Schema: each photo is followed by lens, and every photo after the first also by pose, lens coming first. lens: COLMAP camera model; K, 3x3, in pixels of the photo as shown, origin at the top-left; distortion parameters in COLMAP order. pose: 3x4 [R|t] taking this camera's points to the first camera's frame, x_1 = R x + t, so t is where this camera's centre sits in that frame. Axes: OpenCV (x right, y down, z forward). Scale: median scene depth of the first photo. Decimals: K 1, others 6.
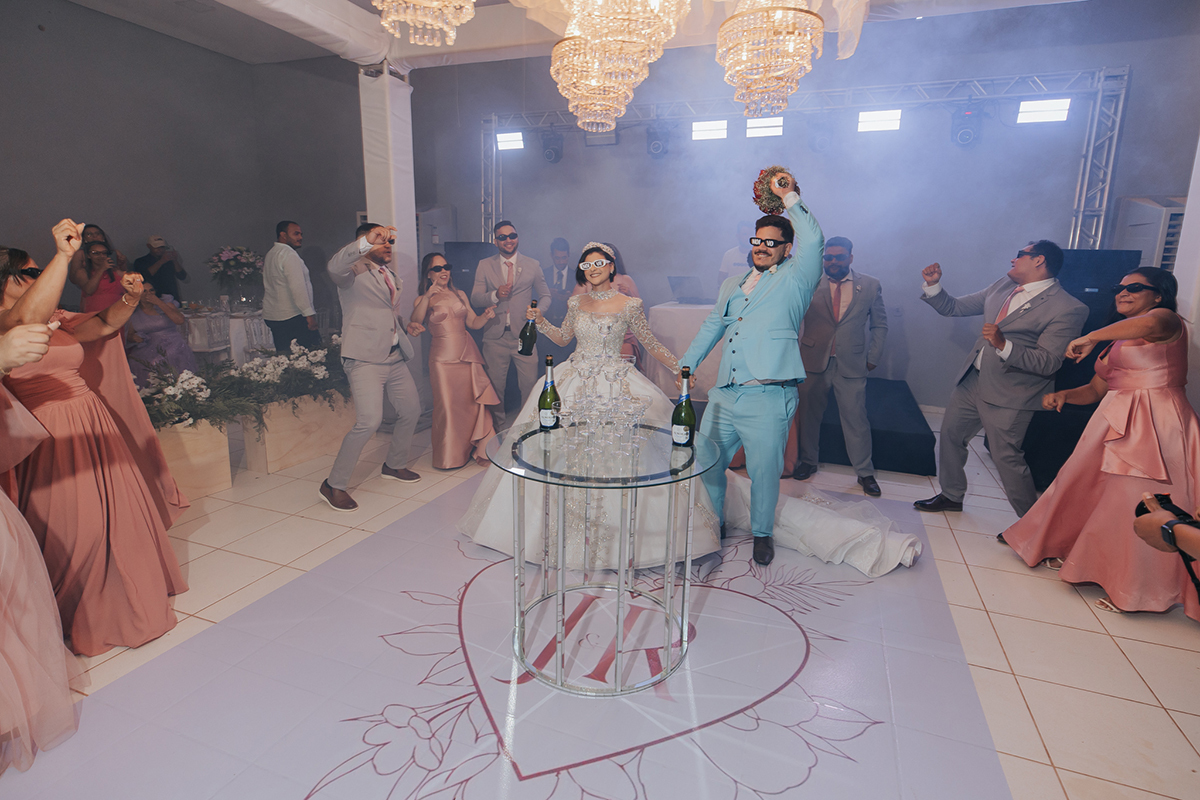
lens RADIAL K [[566.1, 0, 598.7], [0, 566.1, 378.9], [0, 0, 1]] dist [0.001544, 0.001773]
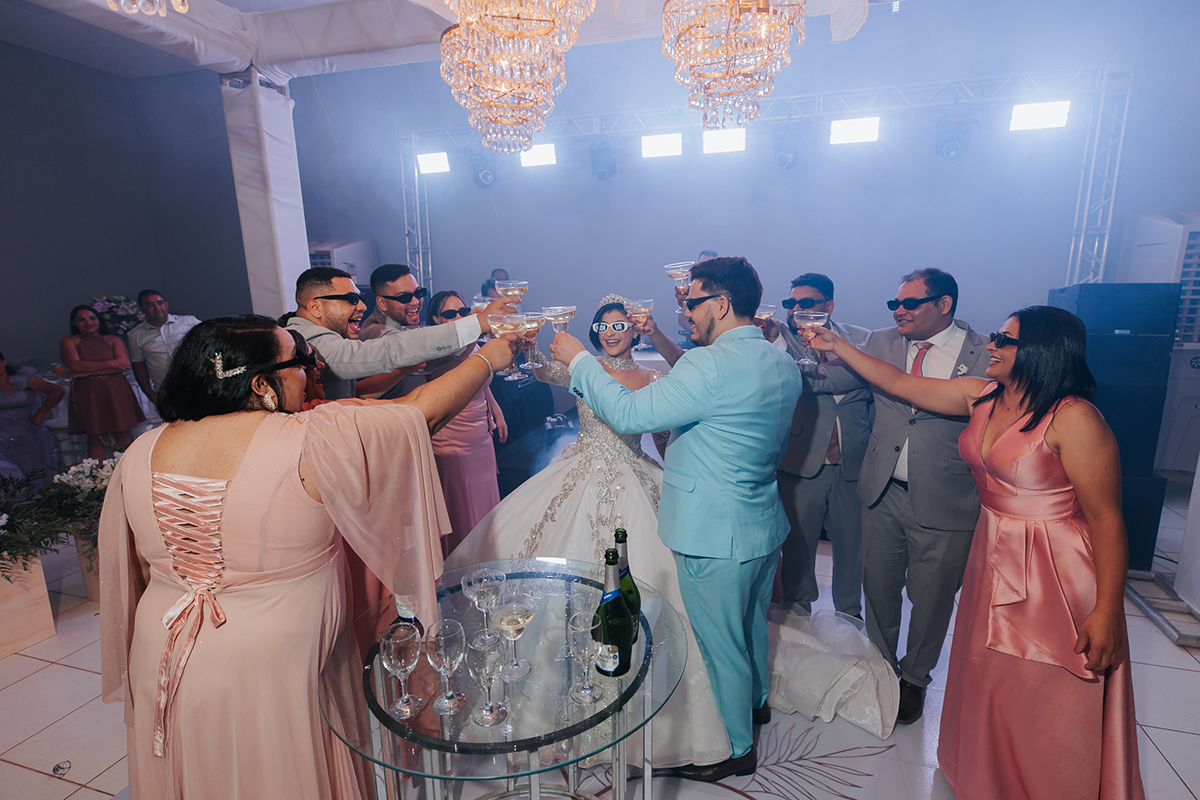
lens RADIAL K [[566.1, 0, 595.4], [0, 566.1, 409.3], [0, 0, 1]] dist [0.001544, 0.001773]
pose [[0.997623, -0.045684, 0.051578, 0.038356], [0.044475, 0.998713, 0.024361, -0.075209], [-0.052625, -0.022009, 0.998372, 0.159314]]
